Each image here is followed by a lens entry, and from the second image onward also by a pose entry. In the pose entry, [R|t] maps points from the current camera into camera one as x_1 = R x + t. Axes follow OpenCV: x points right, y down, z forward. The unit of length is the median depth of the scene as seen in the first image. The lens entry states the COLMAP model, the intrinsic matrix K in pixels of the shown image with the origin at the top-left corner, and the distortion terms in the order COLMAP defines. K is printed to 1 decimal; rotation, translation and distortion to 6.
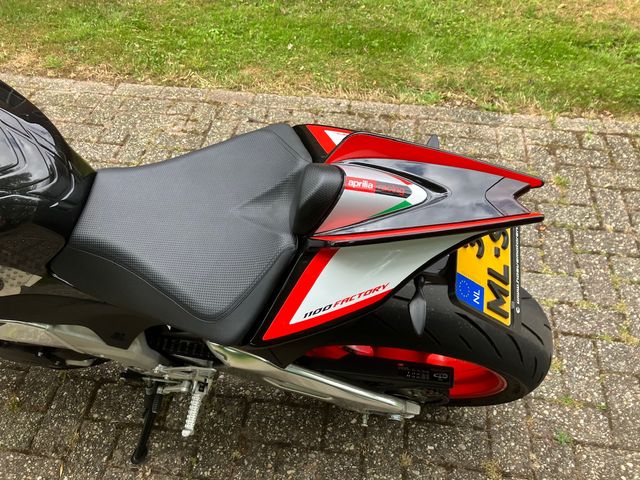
lens RADIAL K [[524.9, 0, 336.7], [0, 524.9, 233.7], [0, 0, 1]] dist [0.008096, -0.013280]
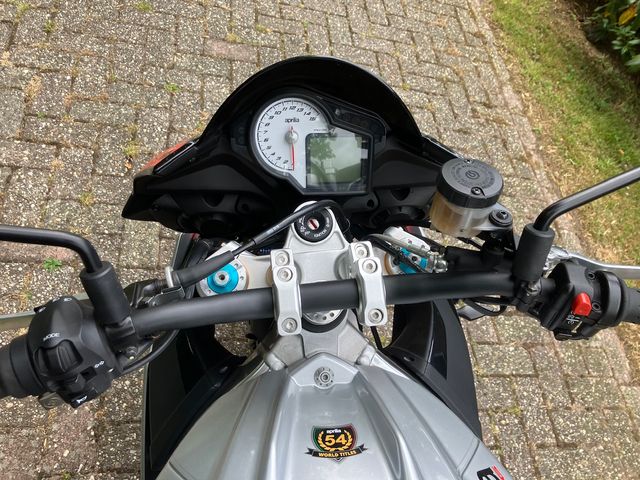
lens RADIAL K [[518.1, 0, 330.7], [0, 518.1, 243.1], [0, 0, 1]] dist [0.005407, 0.006943]
pose [[0.226396, 0.849960, -0.475723, -0.361145], [-0.901687, 0.367598, 0.227665, -0.145071], [0.368382, 0.377411, 0.849621, 0.144425]]
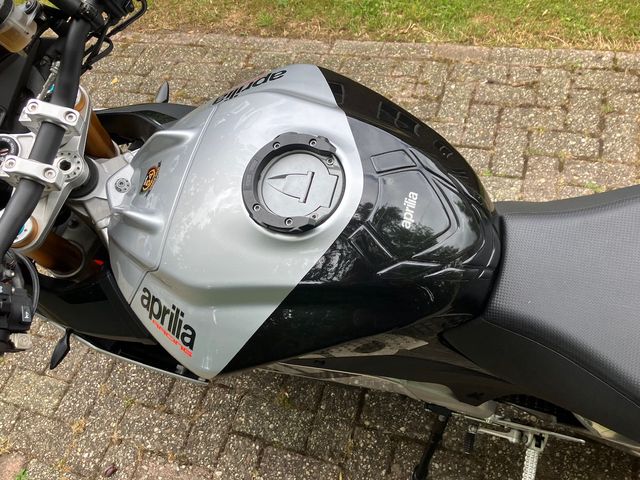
lens RADIAL K [[518.1, 0, 330.7], [0, 518.1, 243.1], [0, 0, 1]] dist [0.005407, 0.006943]
pose [[0.971033, 0.051420, -0.233349, -0.205484], [-0.017129, 0.989038, 0.146663, -0.073570], [0.238333, -0.138417, 0.961269, 0.079032]]
